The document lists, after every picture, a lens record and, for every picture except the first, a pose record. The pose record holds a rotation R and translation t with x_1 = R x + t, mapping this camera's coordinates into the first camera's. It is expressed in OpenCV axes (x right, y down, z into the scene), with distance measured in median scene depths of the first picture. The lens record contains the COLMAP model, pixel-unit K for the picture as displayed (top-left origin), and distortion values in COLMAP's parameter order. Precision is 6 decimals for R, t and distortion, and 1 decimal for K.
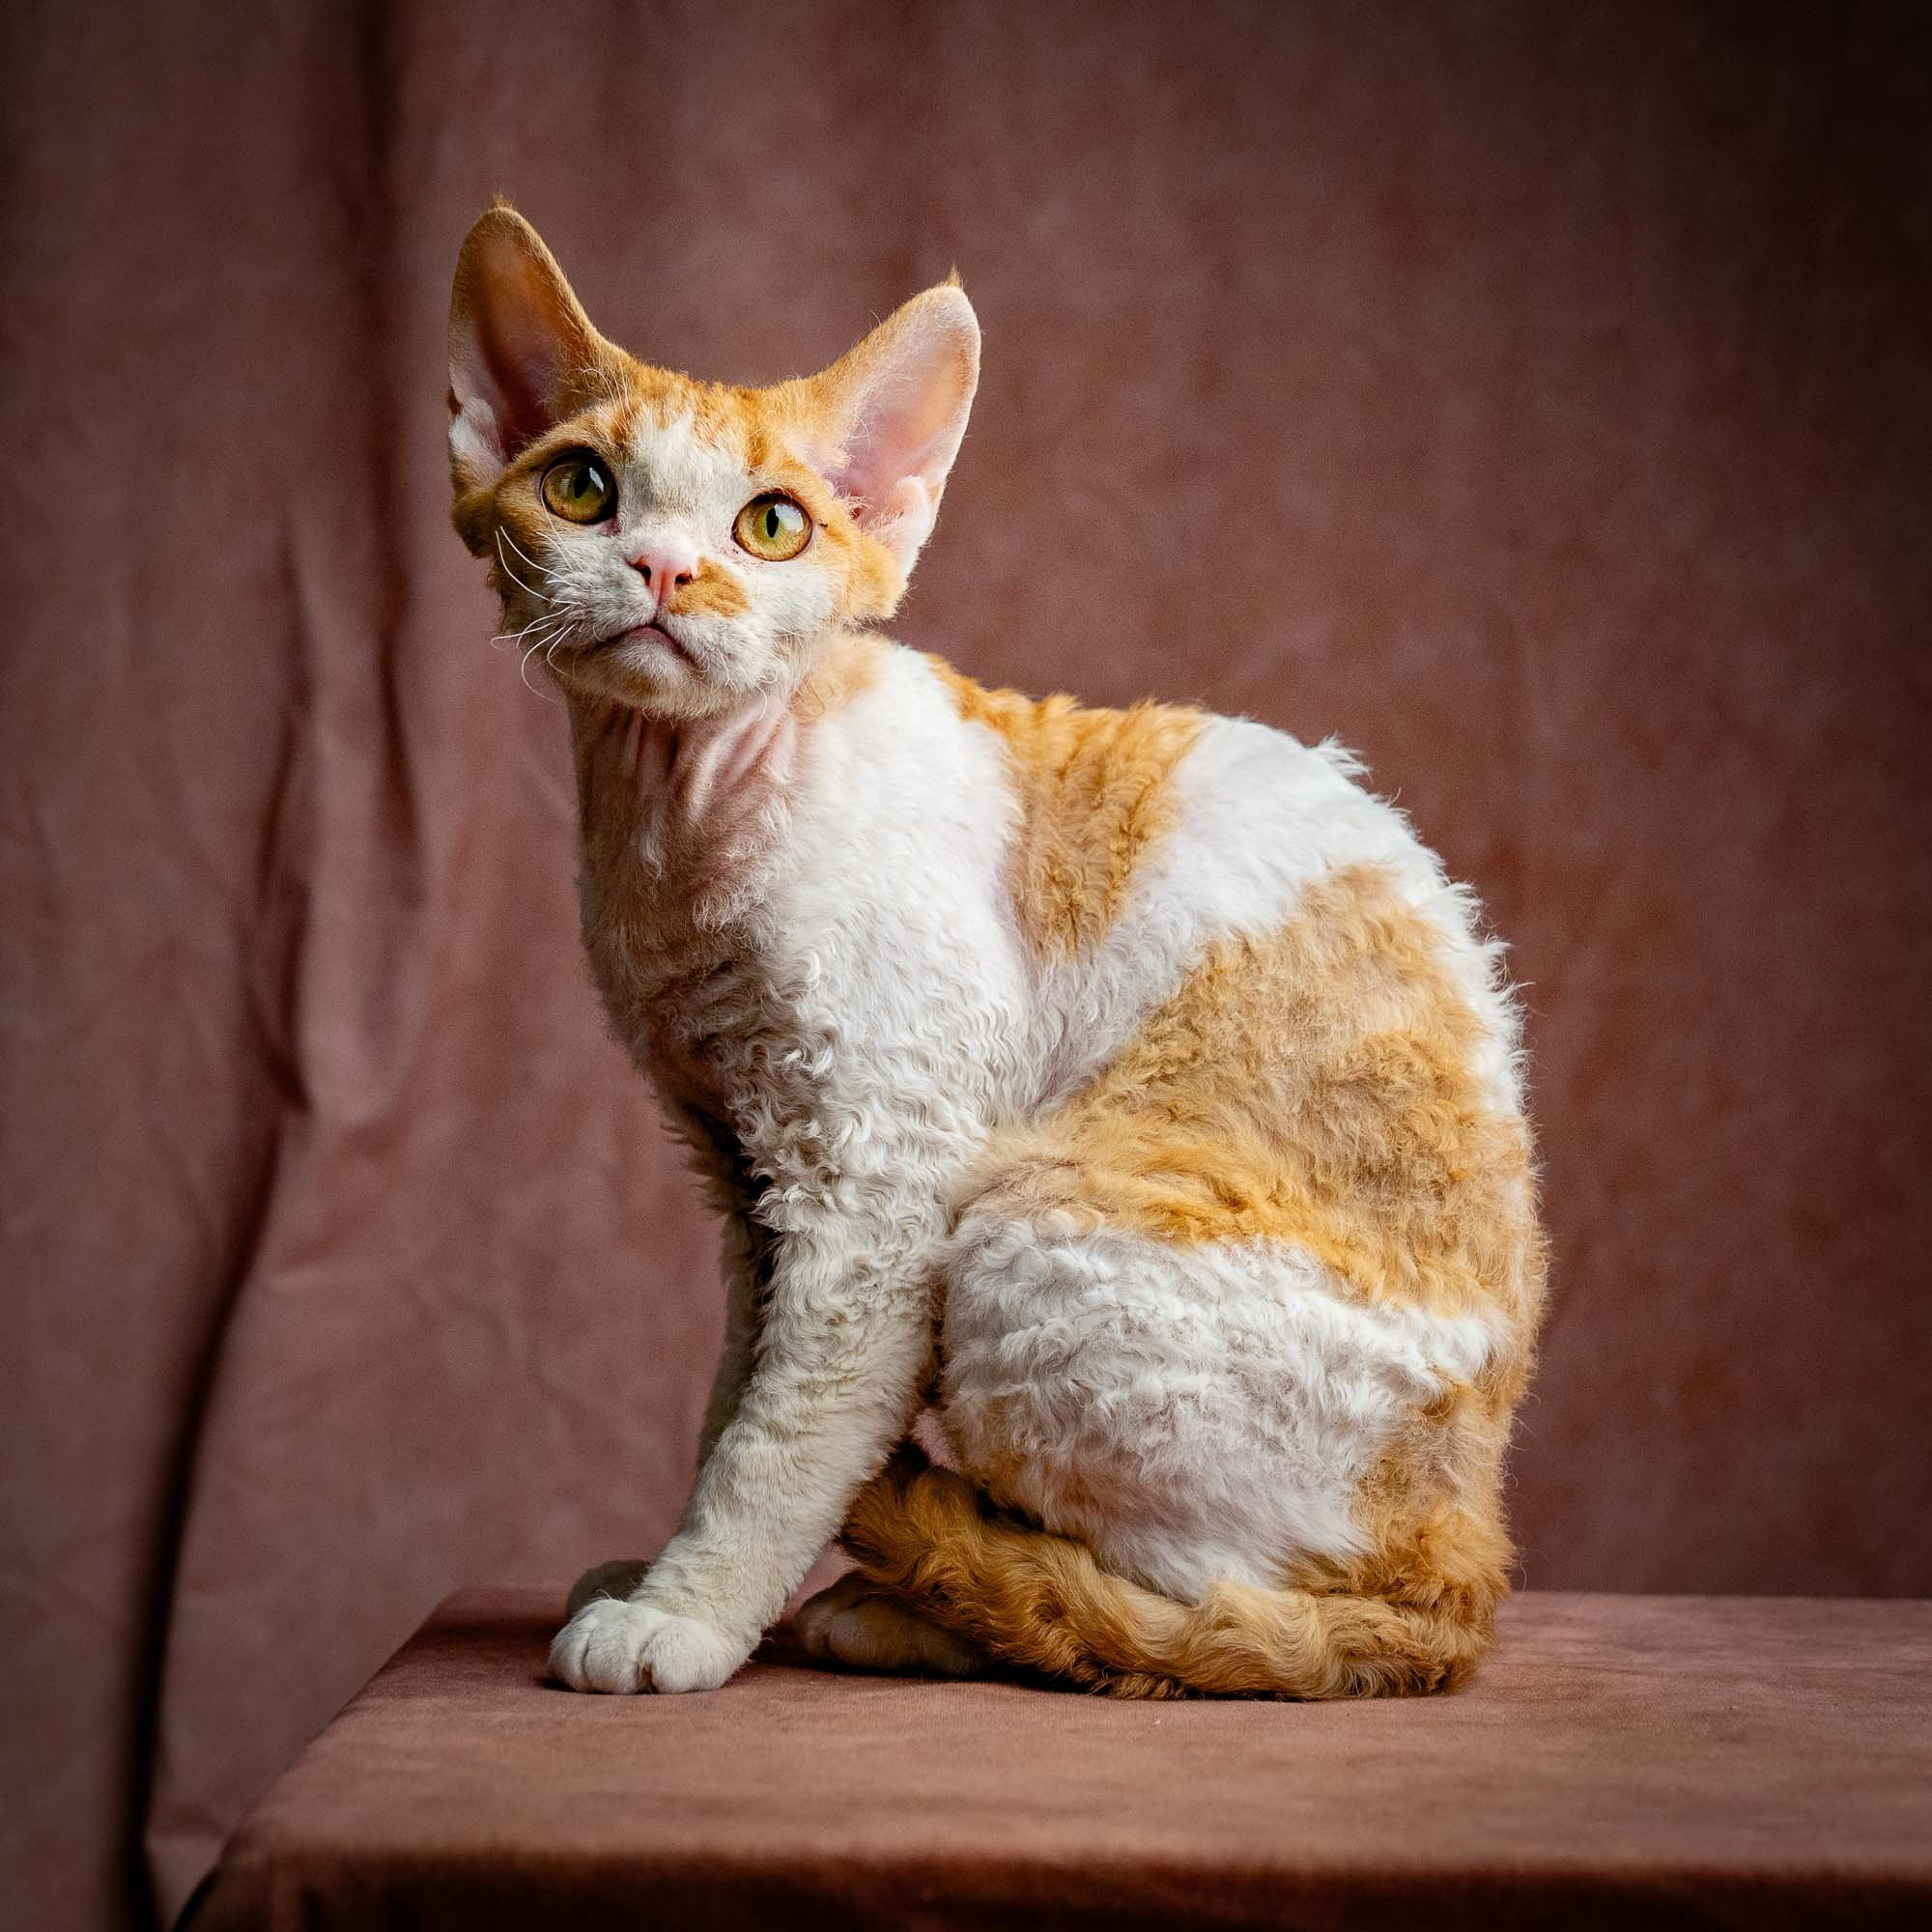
lens RADIAL K [[5609.9, 0, 959.1], [0, 5609.9, 935.2], [0, 0, 1]] dist [-0.042124, -0.297911]
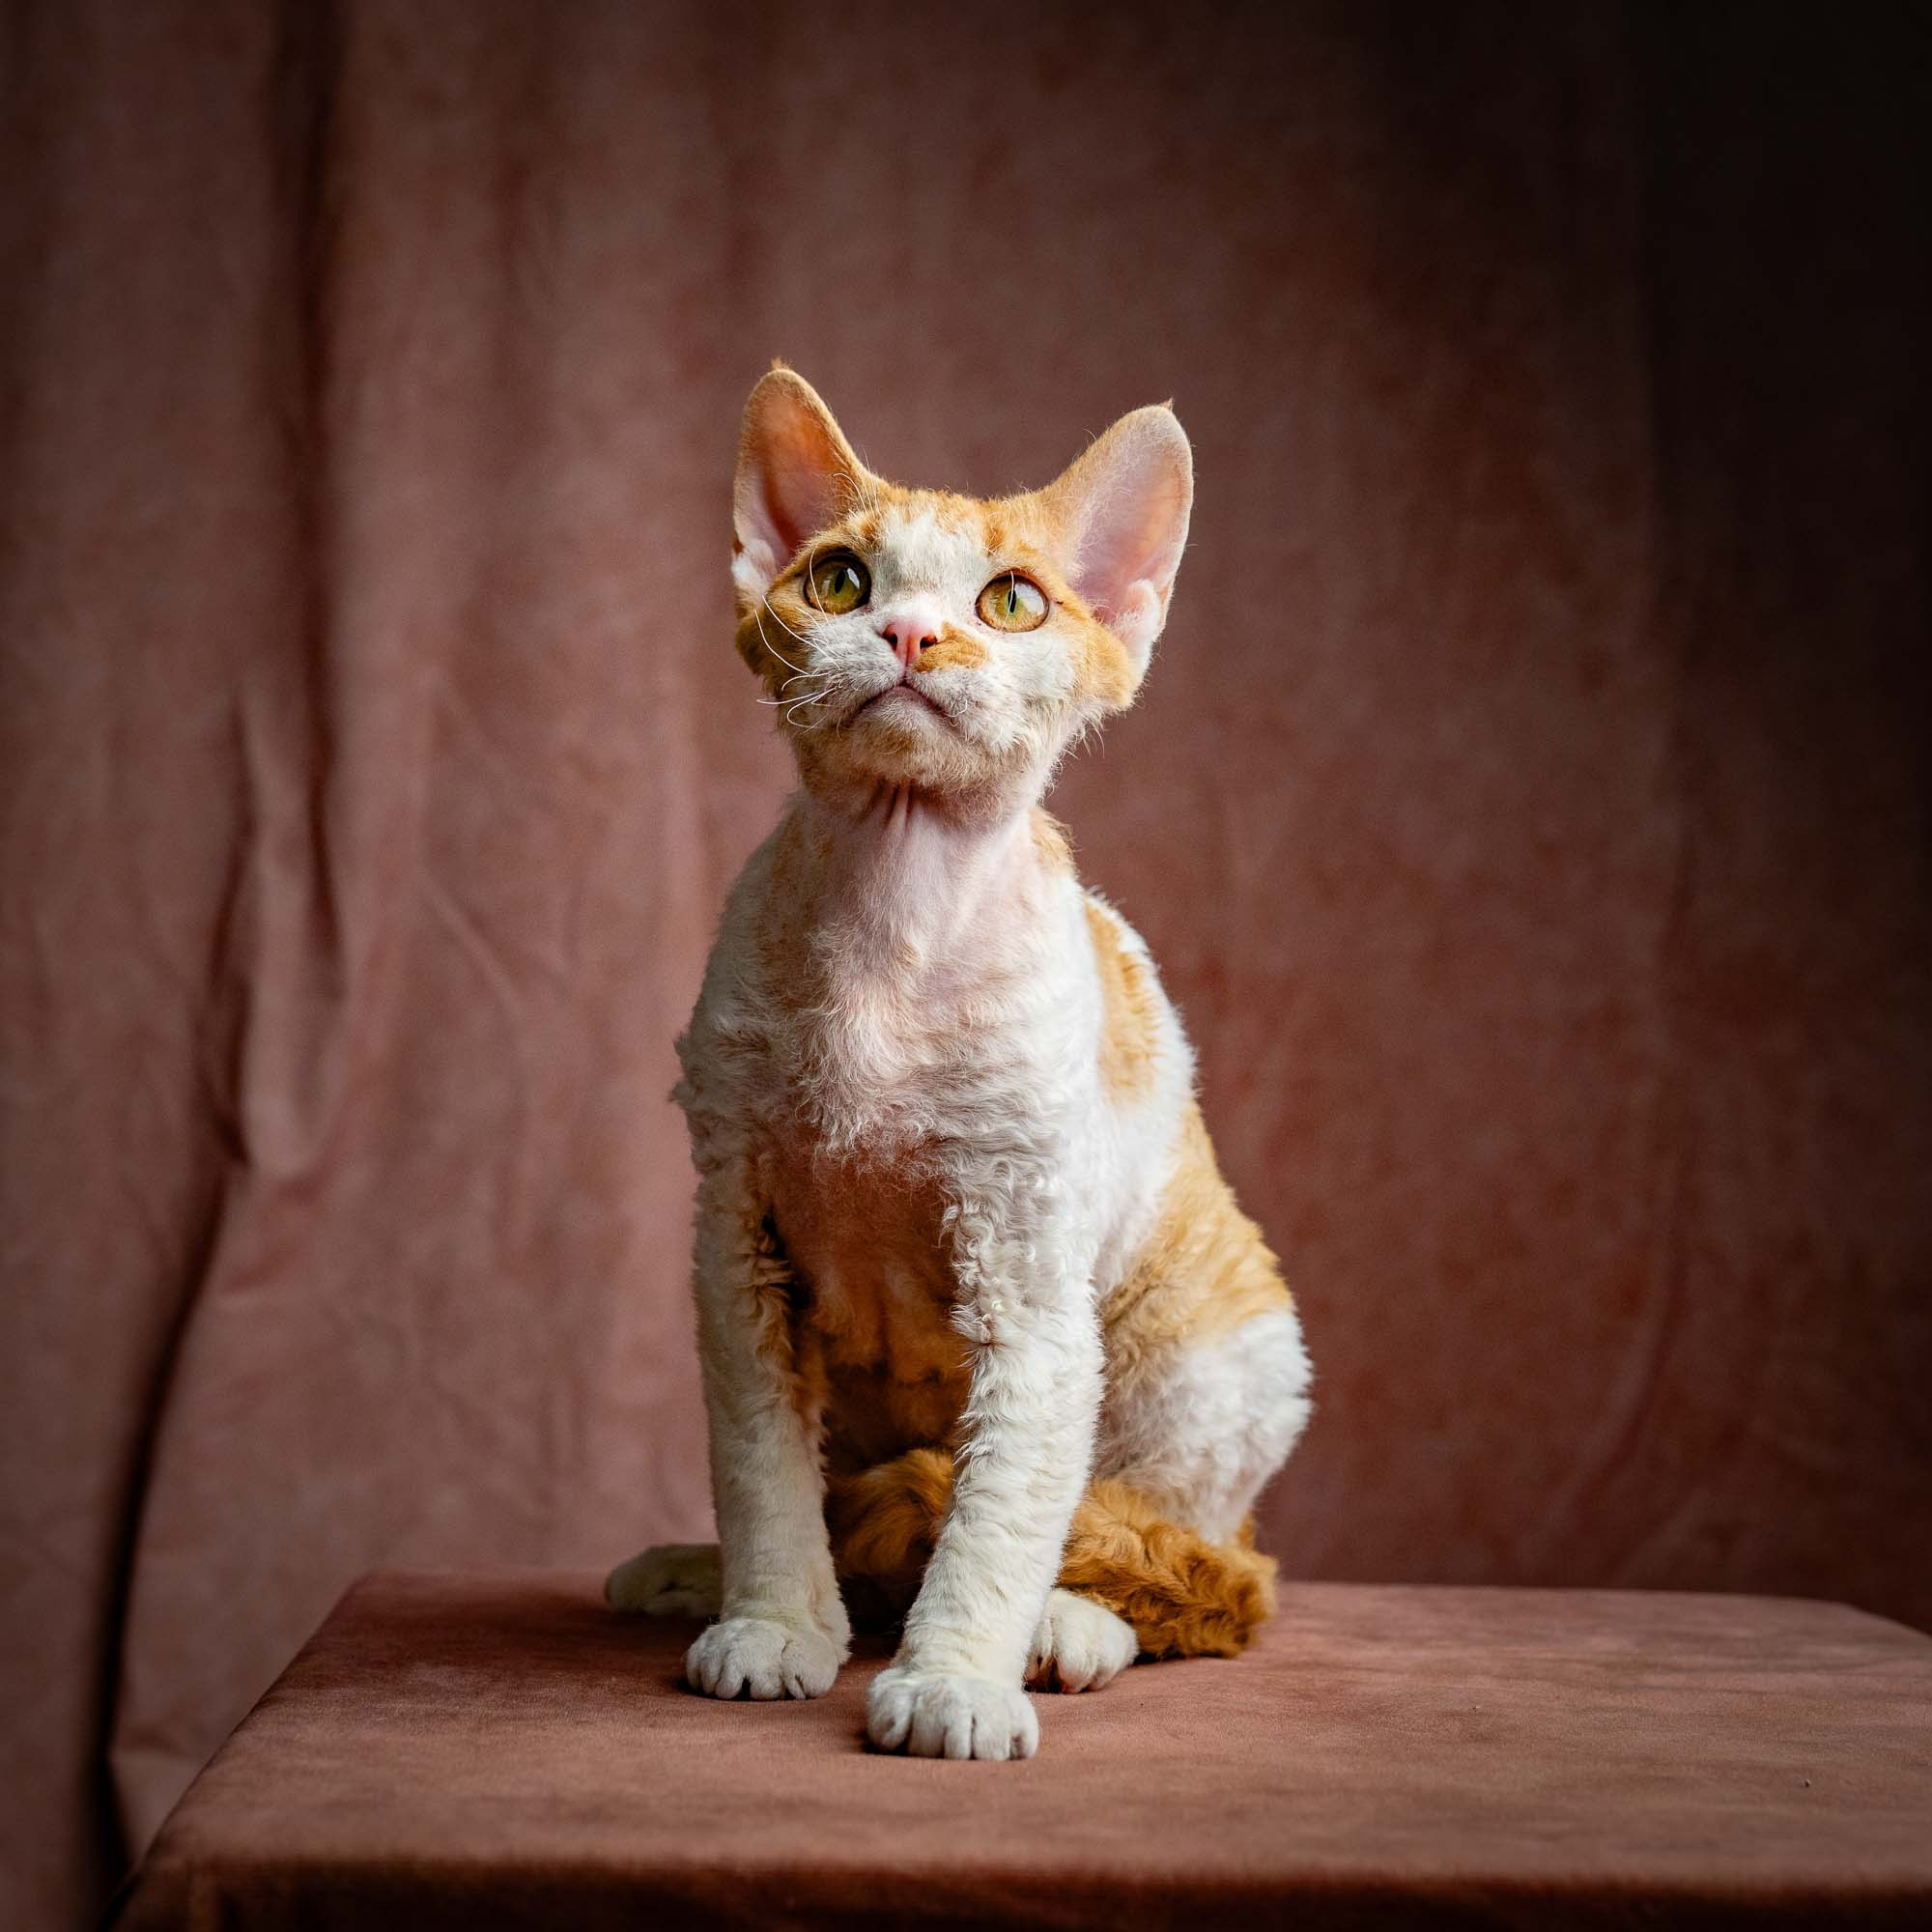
lens RADIAL K [[5609.9, 0, 959.1], [0, 5609.9, 935.2], [0, 0, 1]] dist [-0.042124, -0.297911]
pose [[0.999830, 0.010228, 0.015320, 0.021328], [-0.010005, 0.999844, -0.014529, -0.002916], [-0.015466, 0.014373, 0.999777, -0.241049]]
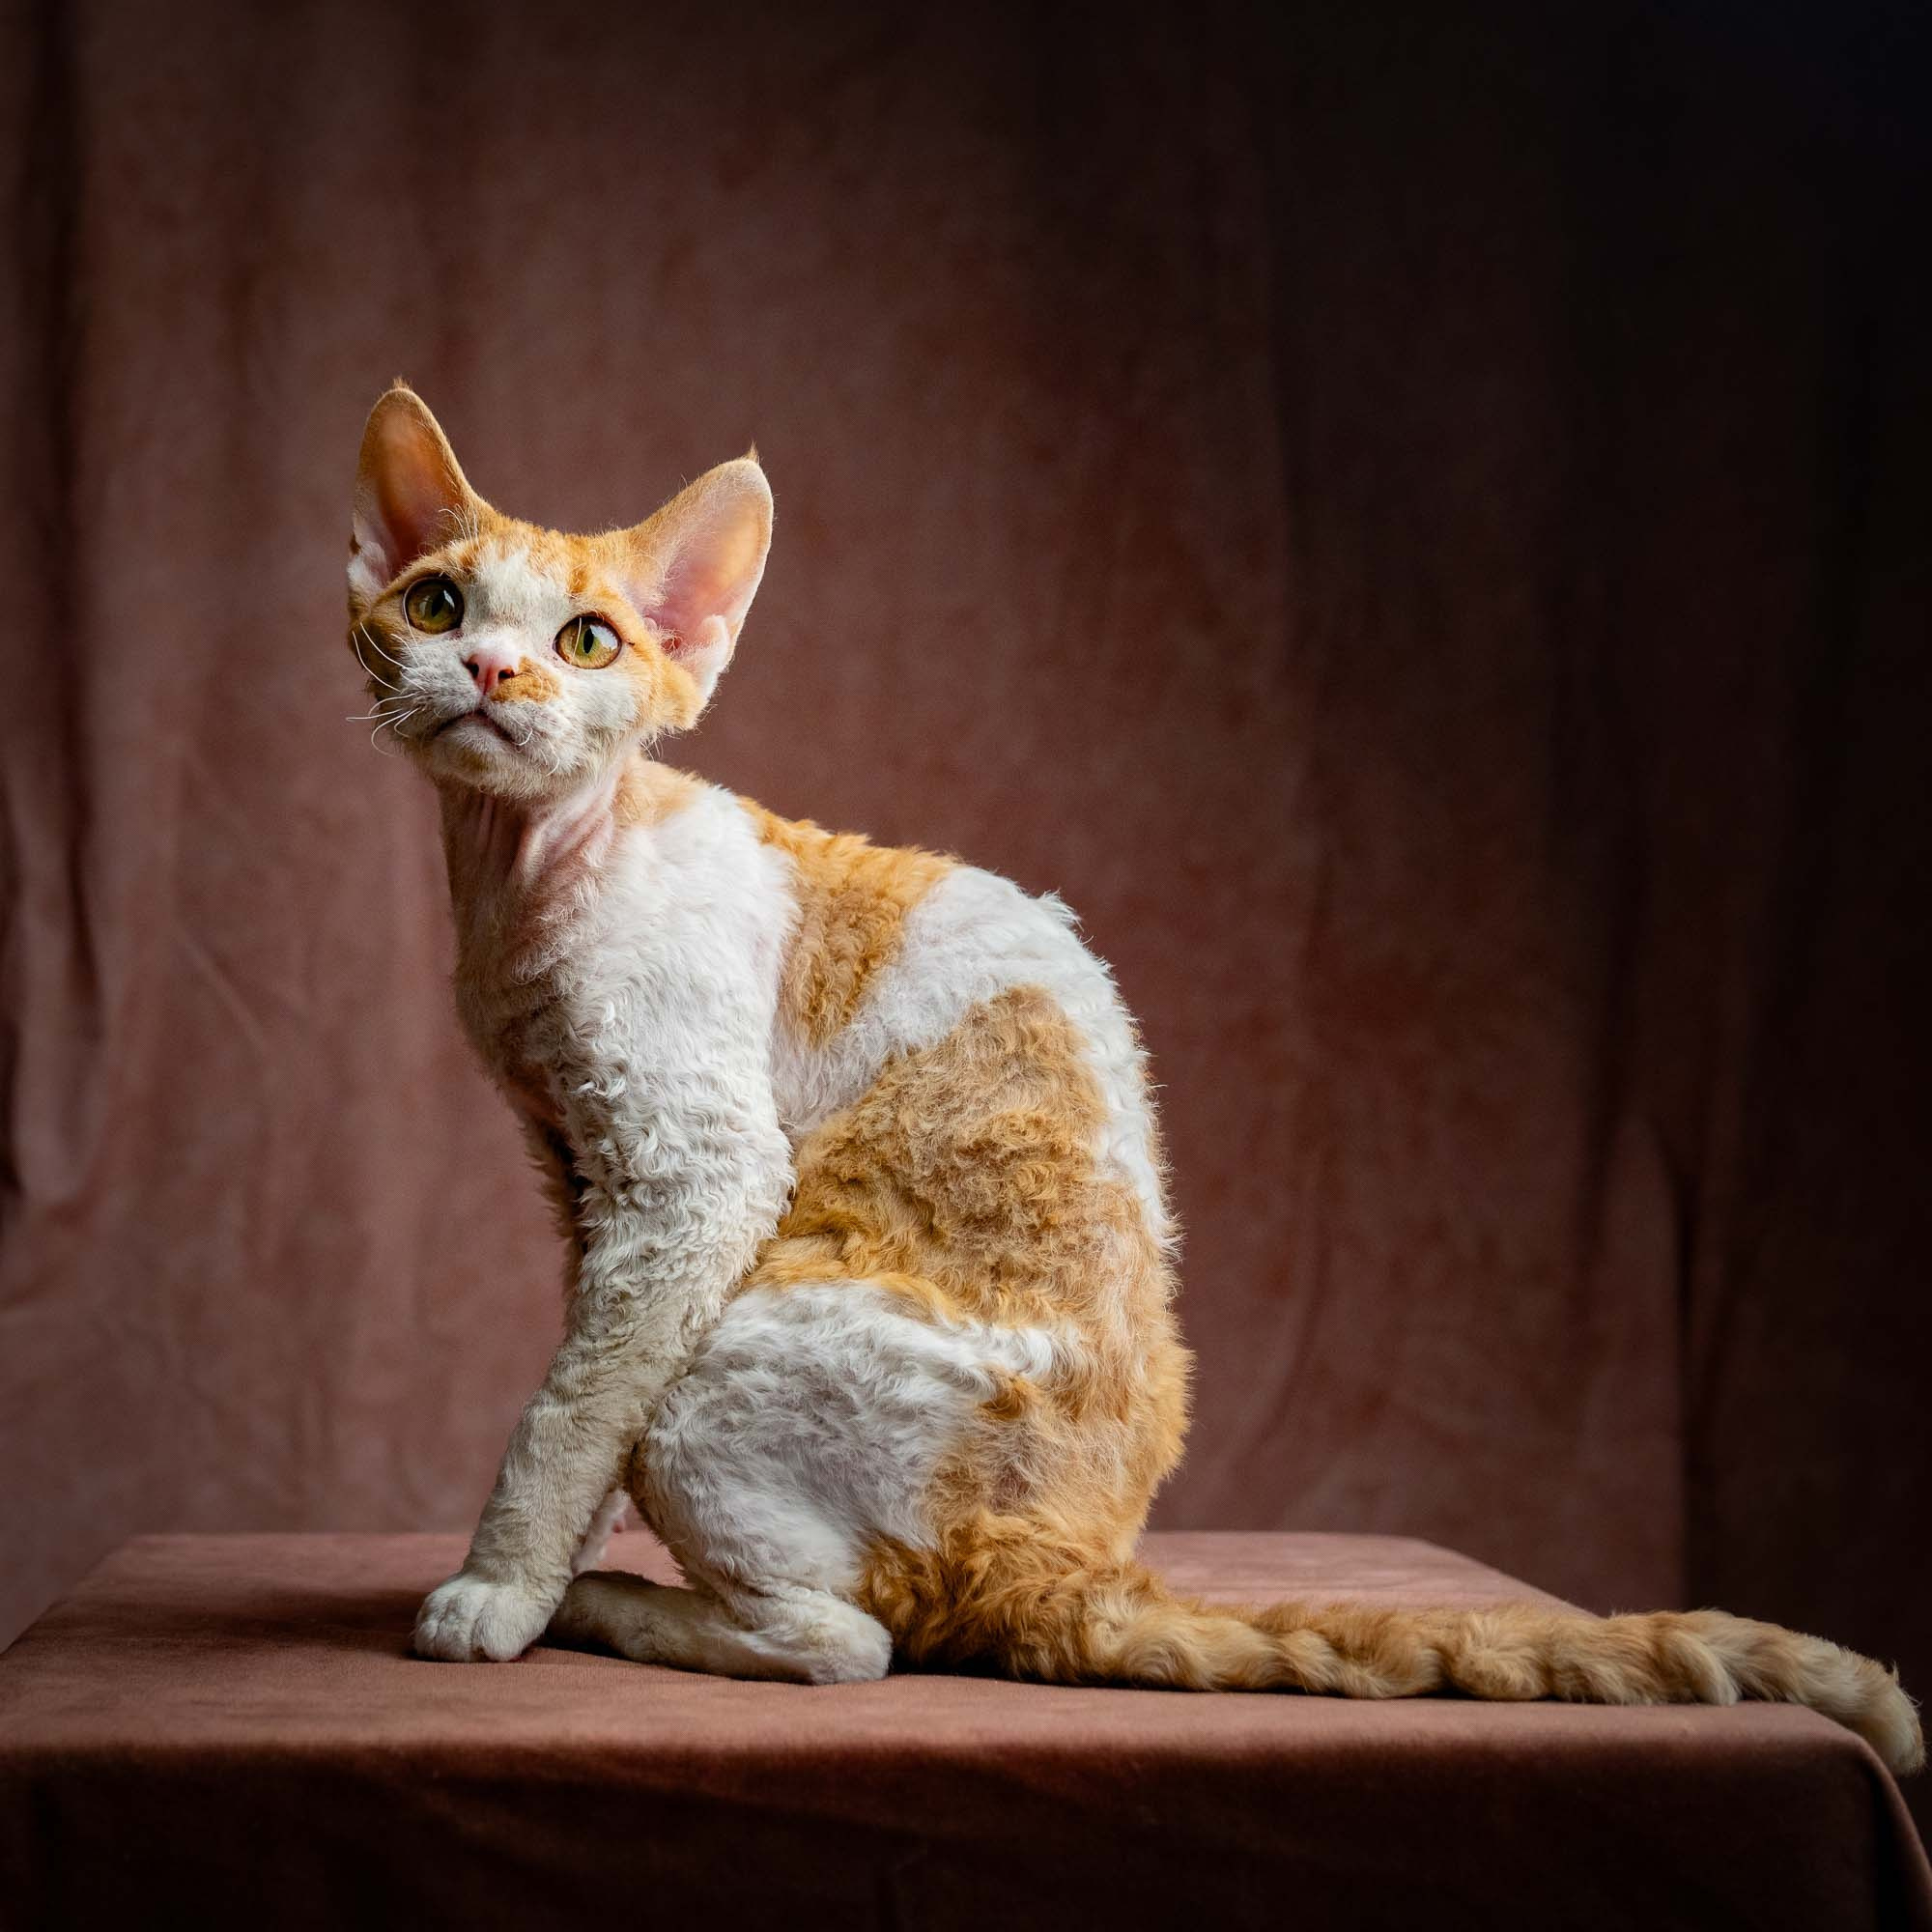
lens RADIAL K [[6549.2, 0, 964.9], [0, 6549.2, 966.2], [0, 0, 1]] dist [-0.158374, -2.713128]
pose [[0.998477, -0.016198, 0.052741, 0.029390], [0.016009, 0.999864, 0.004005, -0.025561], [-0.052799, -0.003154, 0.998600, -0.581328]]
